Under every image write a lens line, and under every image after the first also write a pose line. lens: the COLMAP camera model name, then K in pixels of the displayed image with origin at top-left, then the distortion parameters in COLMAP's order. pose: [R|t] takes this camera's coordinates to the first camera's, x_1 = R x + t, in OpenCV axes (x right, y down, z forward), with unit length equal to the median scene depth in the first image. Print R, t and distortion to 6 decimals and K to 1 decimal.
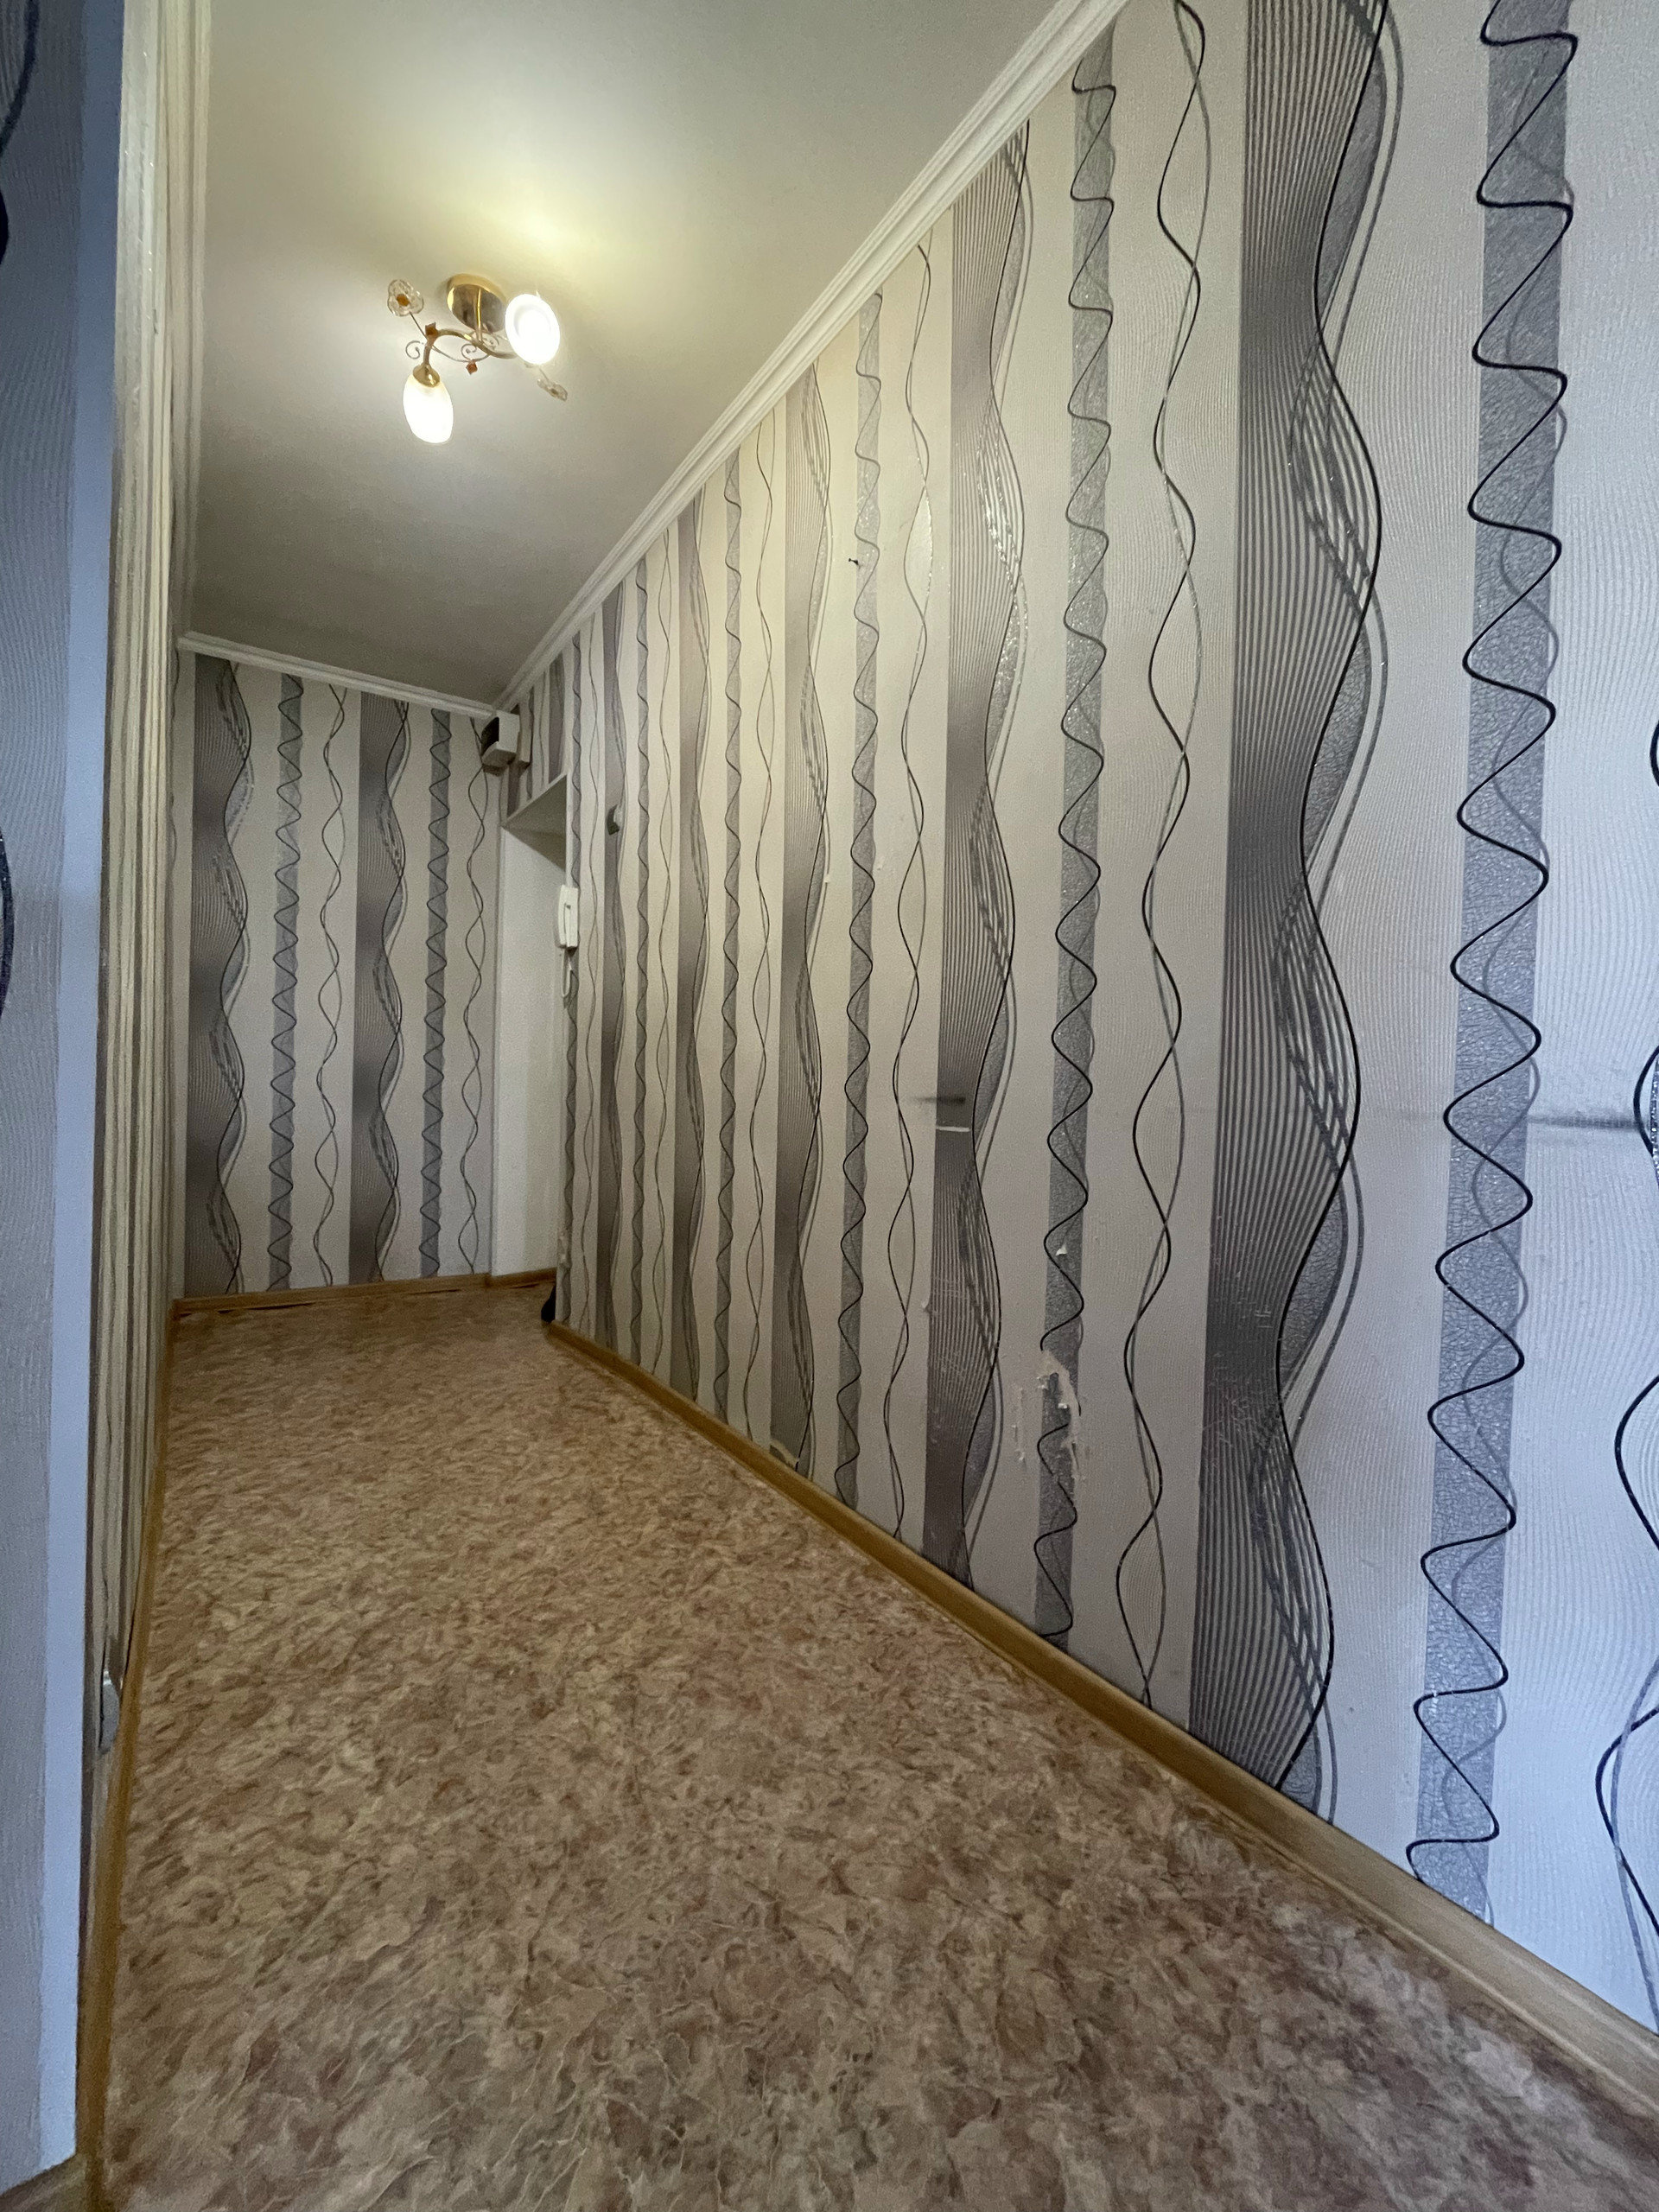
lens RADIAL K [[890.2, 0, 830.1], [0, 890.2, 1100.4], [0, 0, 1]] dist [-0.002617, -0.000148]
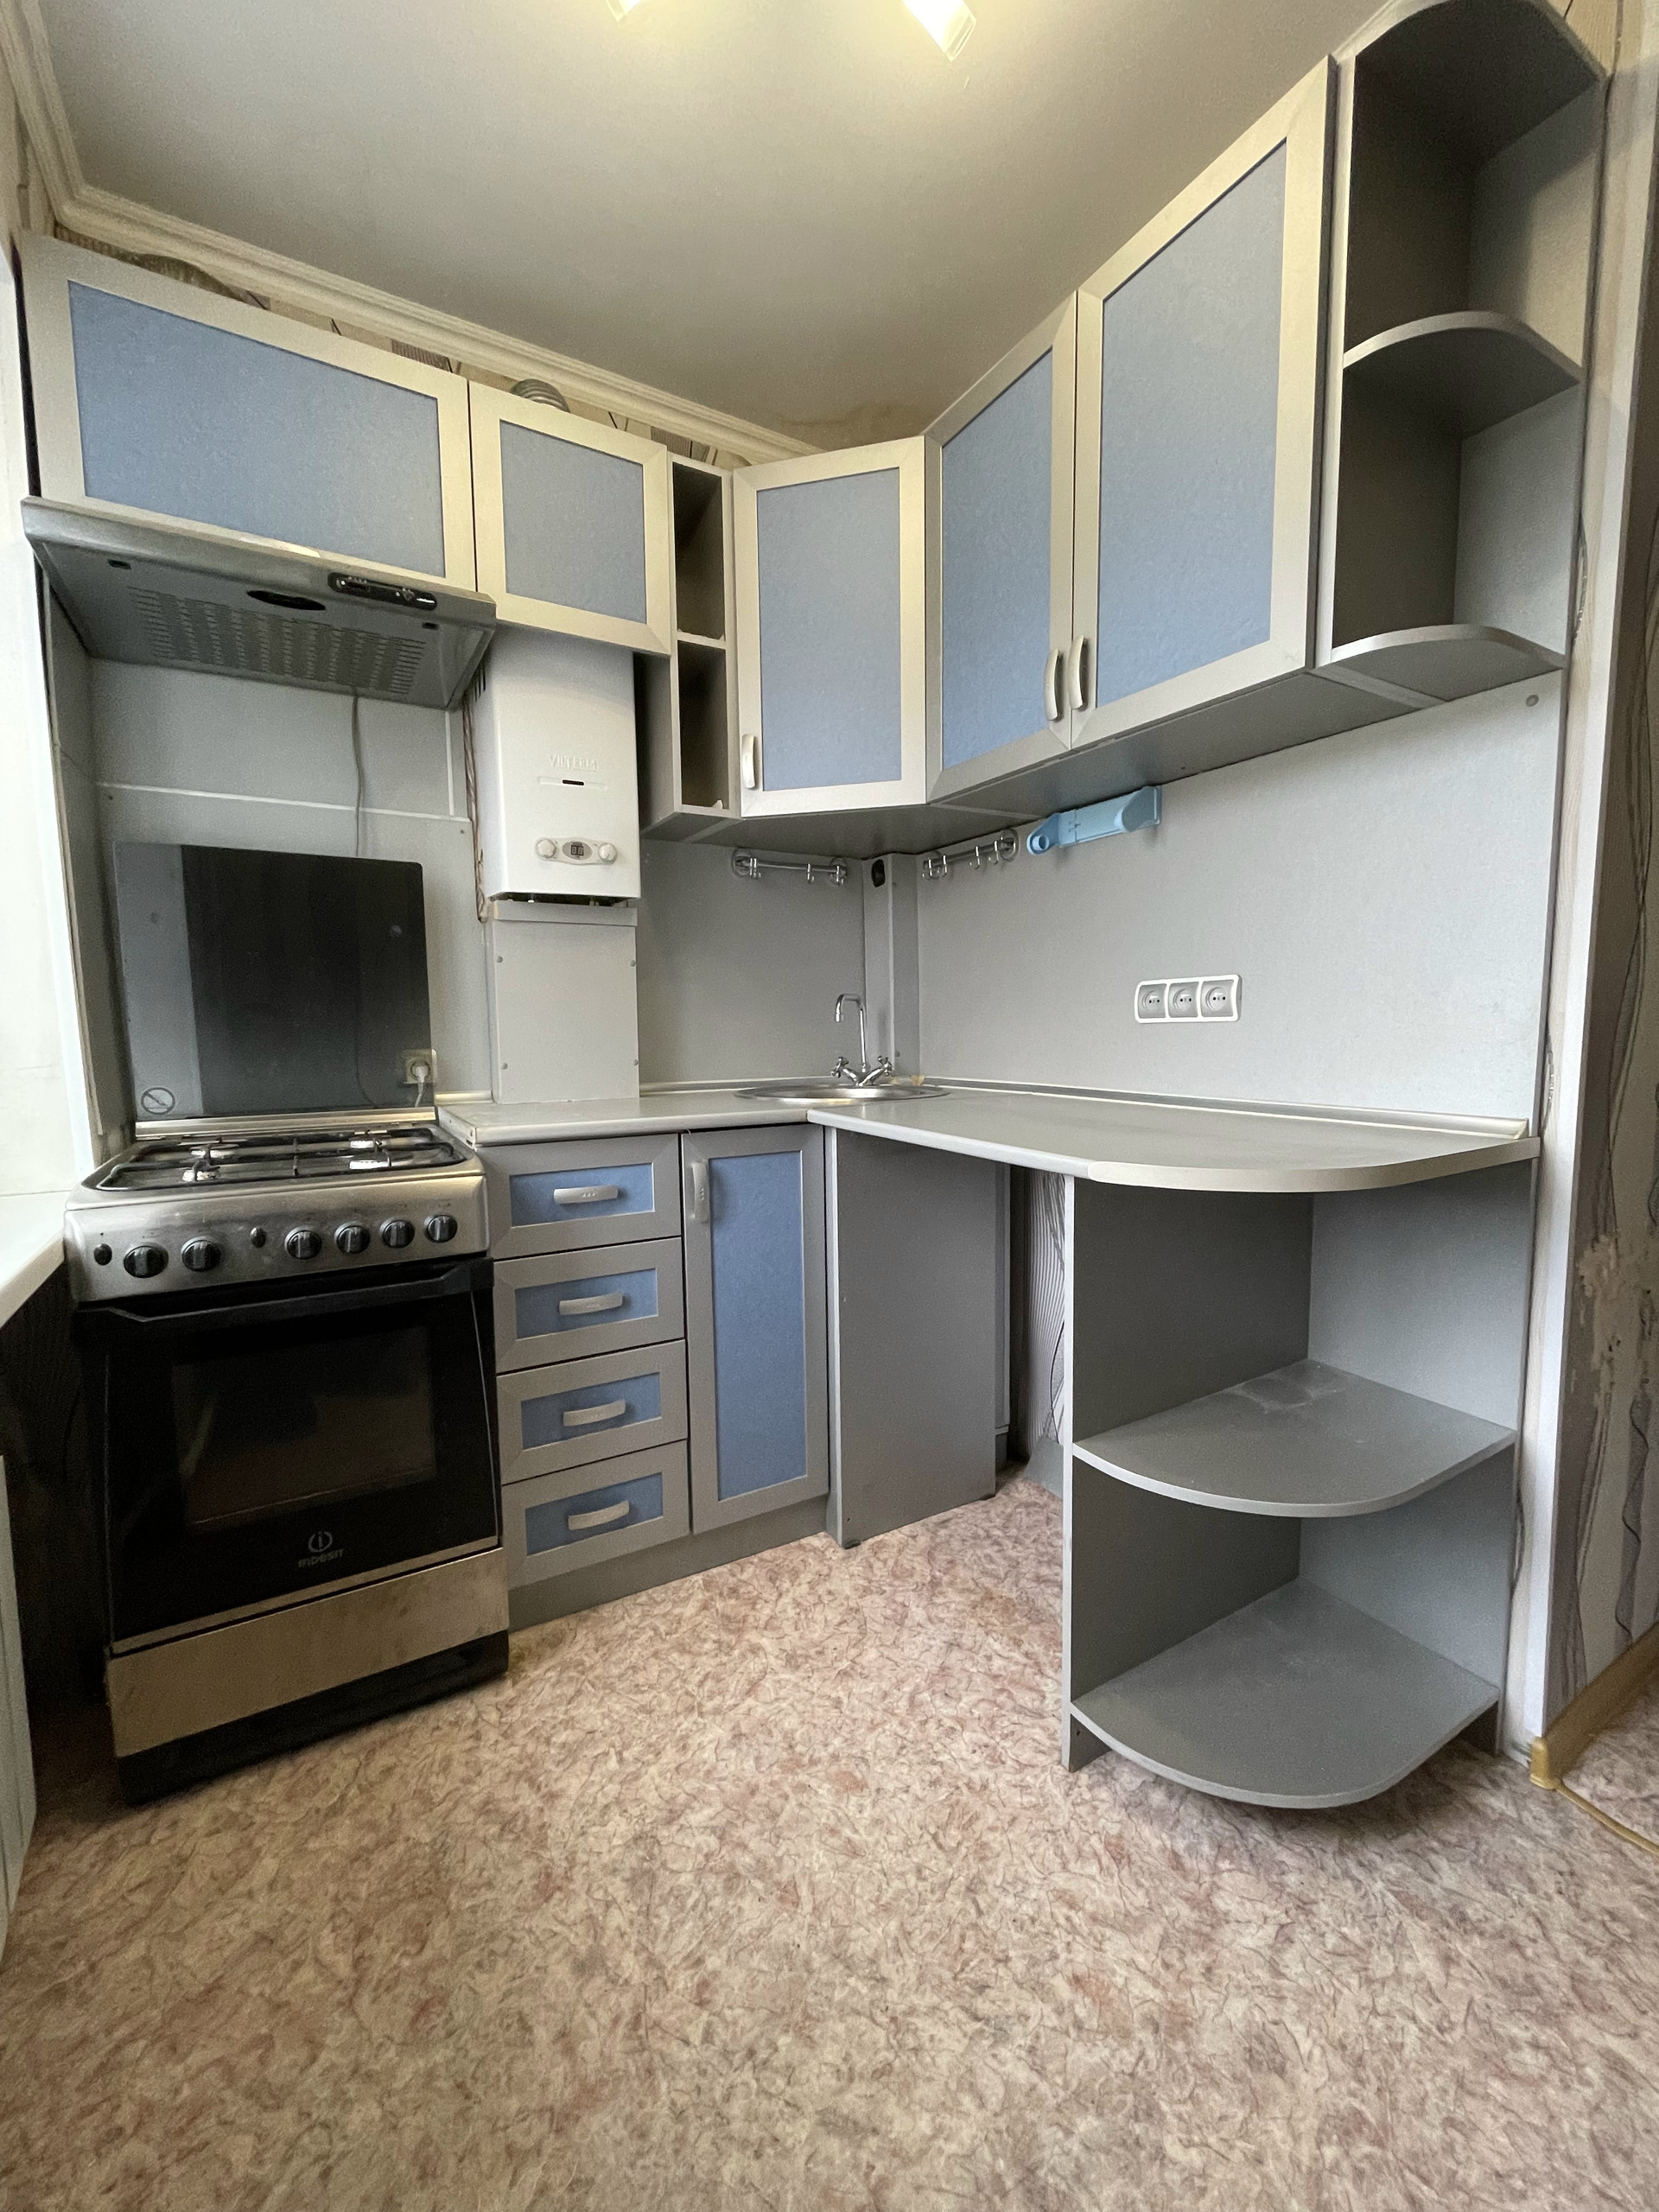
lens RADIAL K [[890.2, 0, 829.3], [0, 890.2, 1109.9], [0, 0, 1]] dist [-0.002617, -0.000148]
pose [[0.994999, -0.011600, -0.099207, 0.041440], [0.020233, 0.996050, 0.086462, -0.129610], [0.097812, -0.088037, 0.991303, 0.223179]]
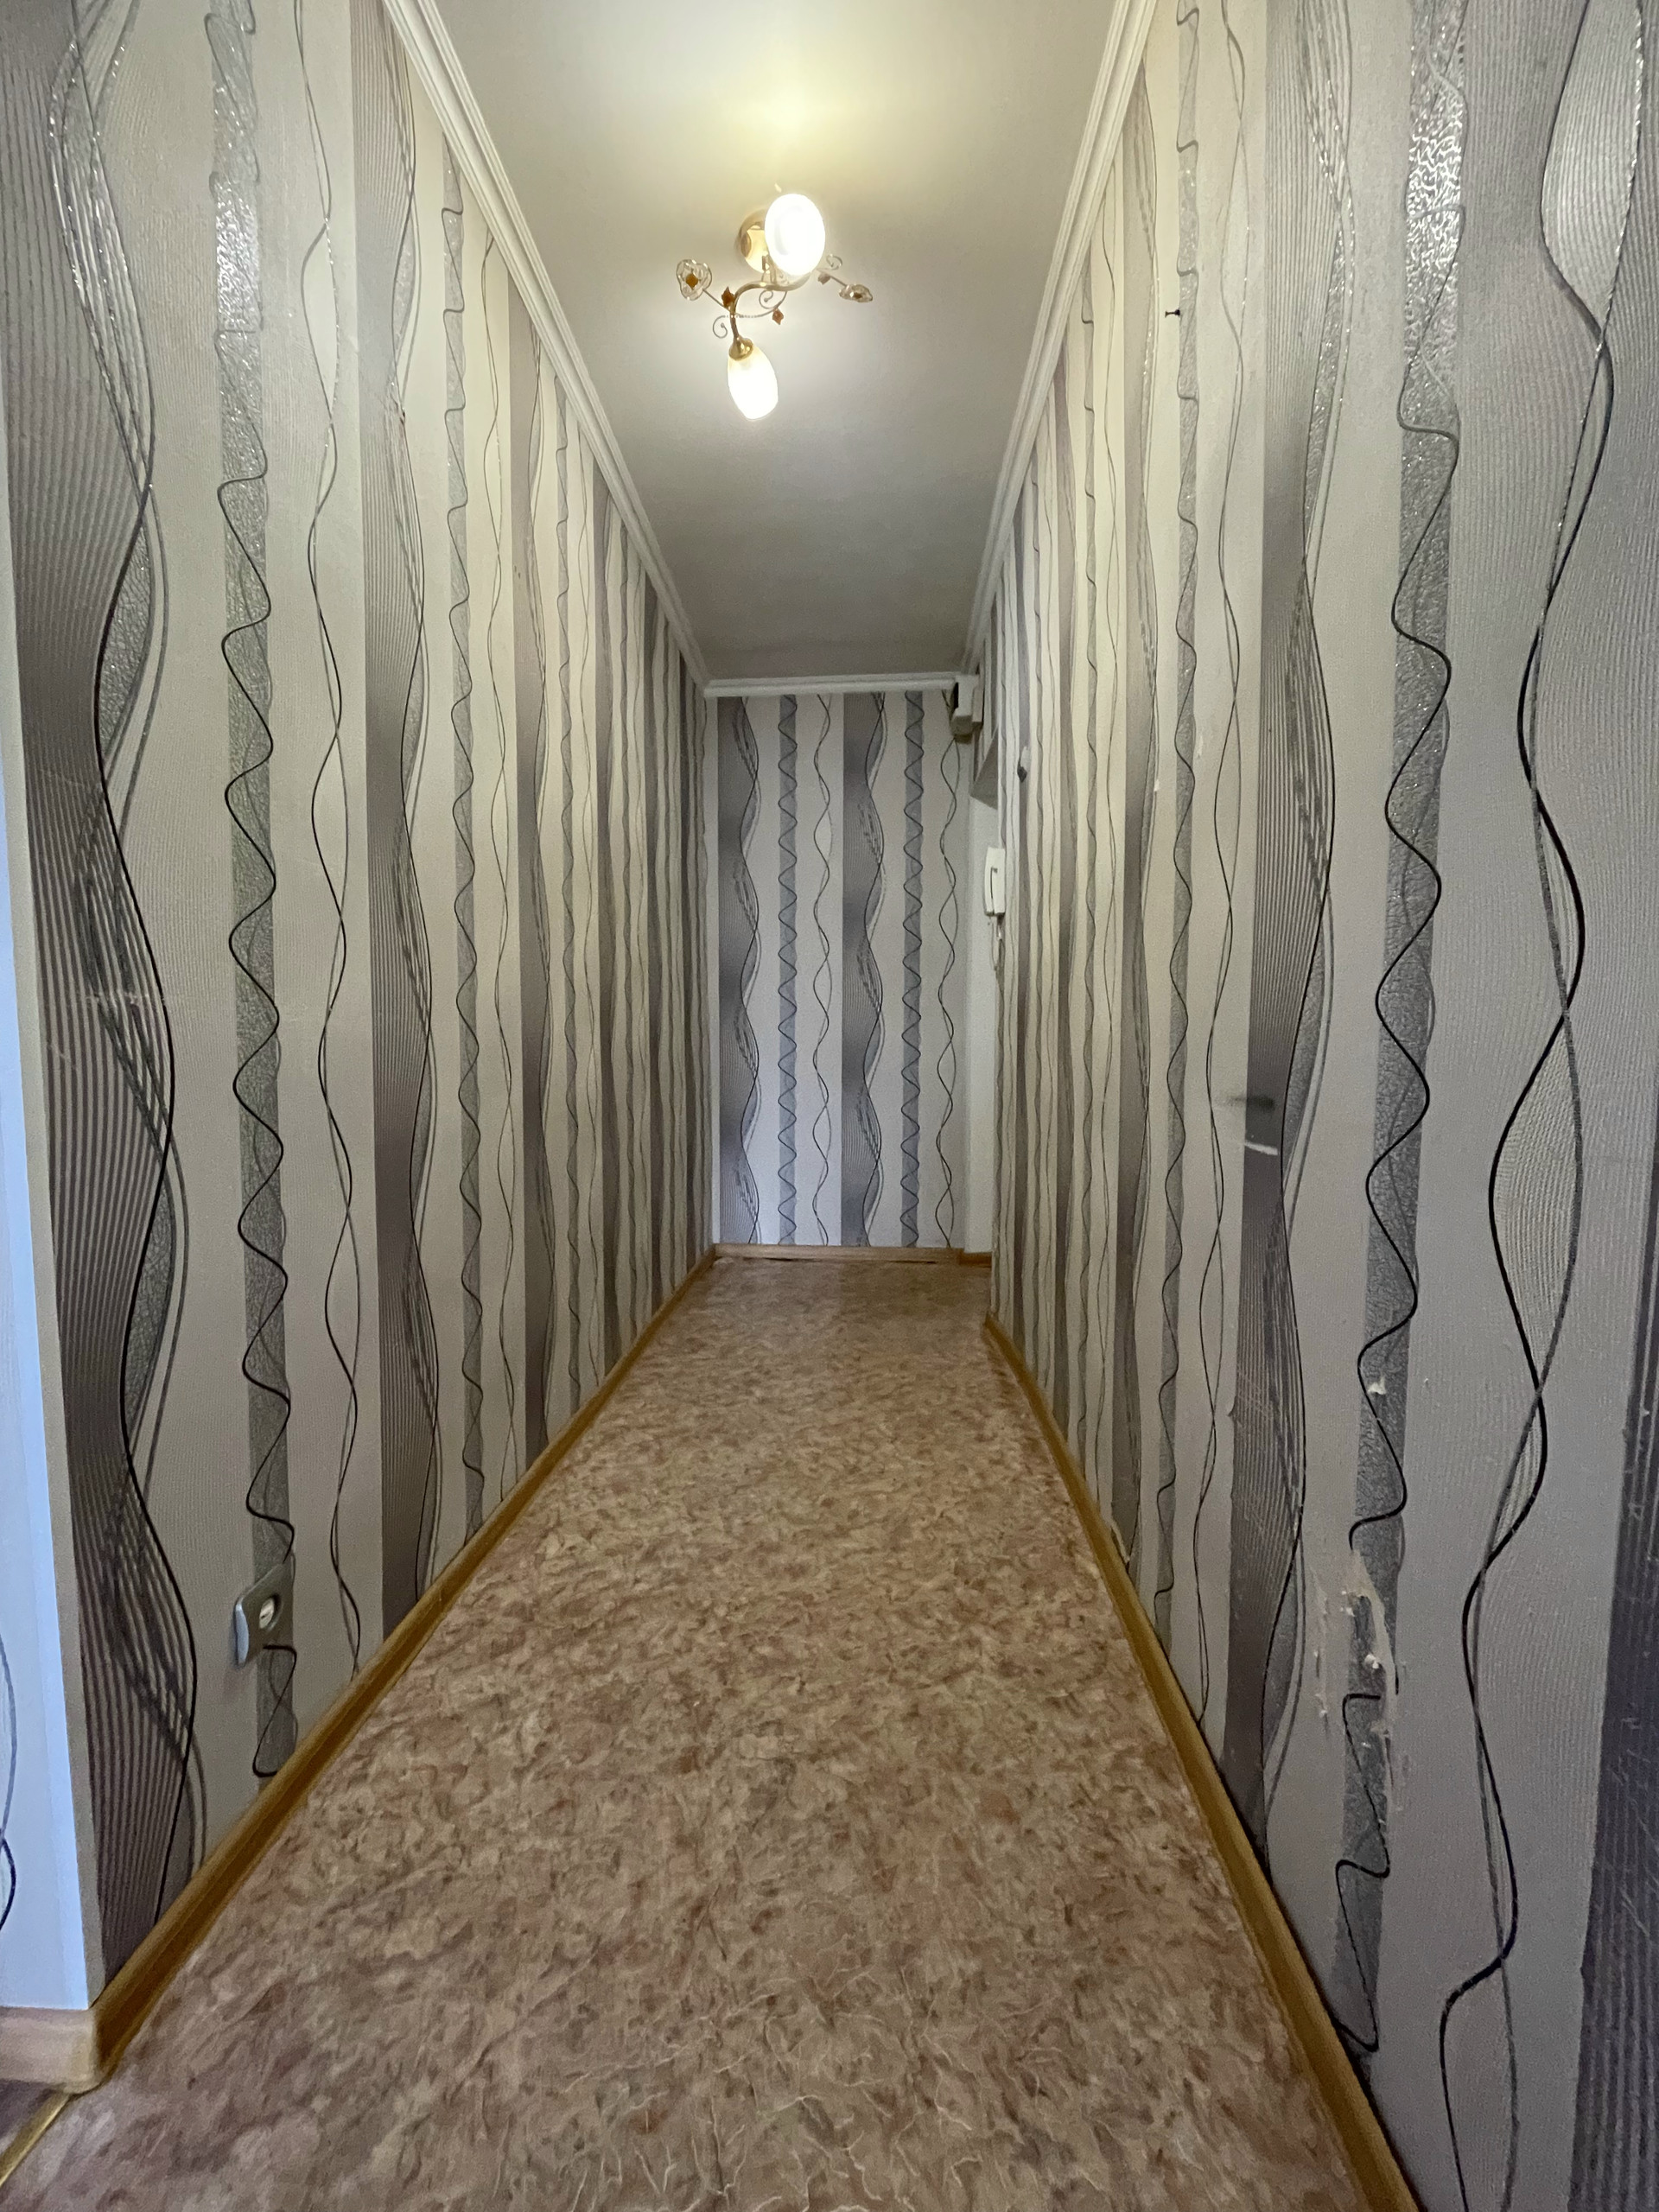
lens RADIAL K [[890.2, 0, 834.2], [0, 890.2, 1102.2], [0, 0, 1]] dist [-0.002617, -0.000148]
pose [[0.787710, 0.013626, -0.615895, 0.336801], [0.012987, 0.999166, 0.038715, -0.034268], [0.615909, -0.038495, 0.786876, 0.368235]]
